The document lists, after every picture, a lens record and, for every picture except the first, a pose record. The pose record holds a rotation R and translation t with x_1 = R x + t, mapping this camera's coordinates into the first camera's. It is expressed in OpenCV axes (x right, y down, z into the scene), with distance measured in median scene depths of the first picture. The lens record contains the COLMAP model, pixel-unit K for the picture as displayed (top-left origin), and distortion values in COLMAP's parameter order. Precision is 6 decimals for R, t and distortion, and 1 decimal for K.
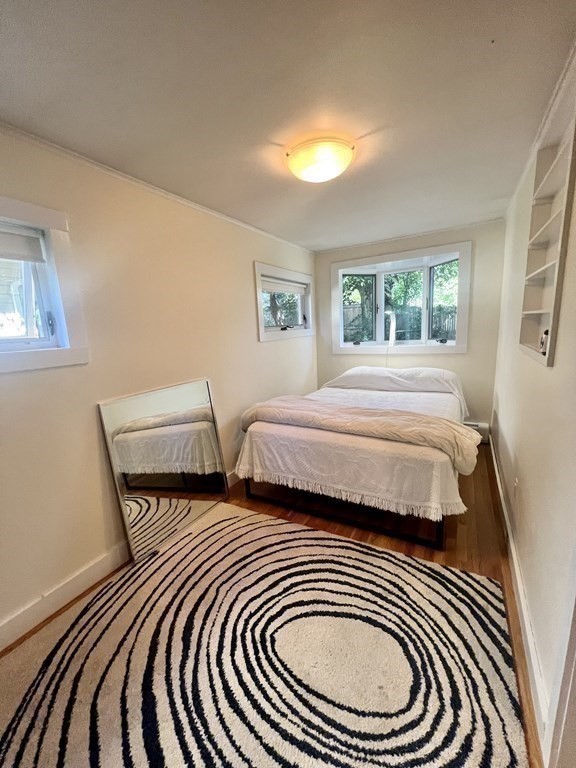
lens RADIAL K [[306.1, 0, 288.1], [0, 306.1, 386.1], [0, 0, 1]] dist [-0.002553, -0.000681]
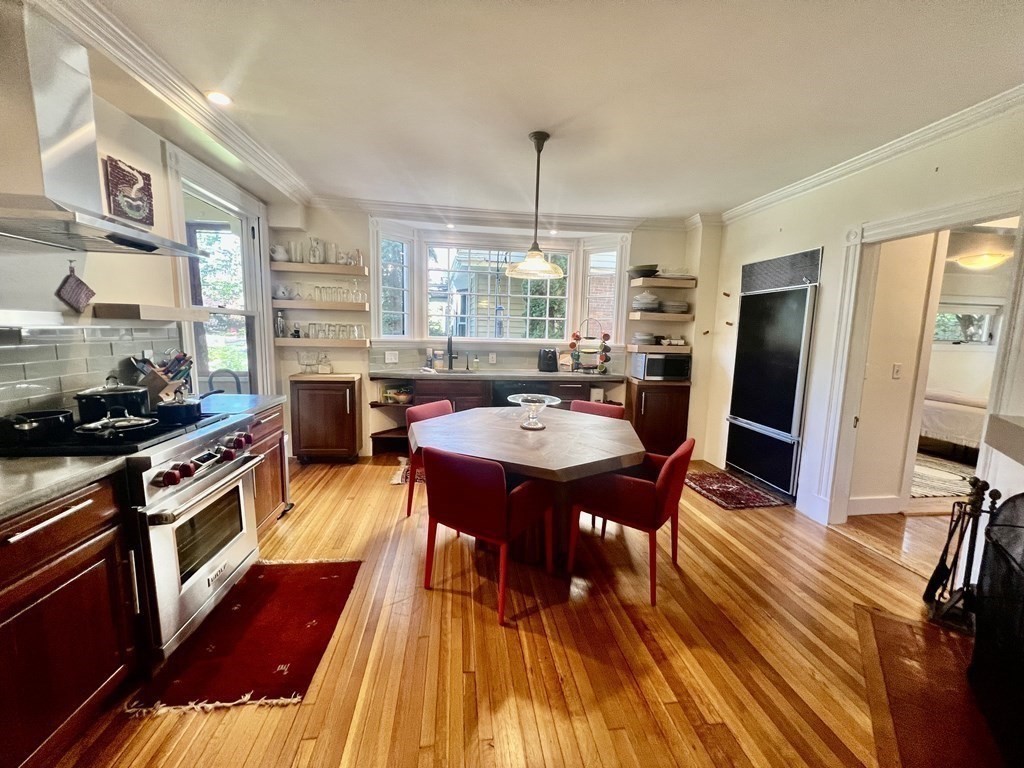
lens RADIAL K [[408.1, 0, 509.0], [0, 408.1, 382.7], [0, 0, 1]] dist [-0.002553, -0.000681]
pose [[0.585786, 0.171882, -0.792029, 0.289991], [-0.212712, 0.975600, 0.054398, 0.302102], [0.782054, 0.136609, 0.608054, -1.588556]]
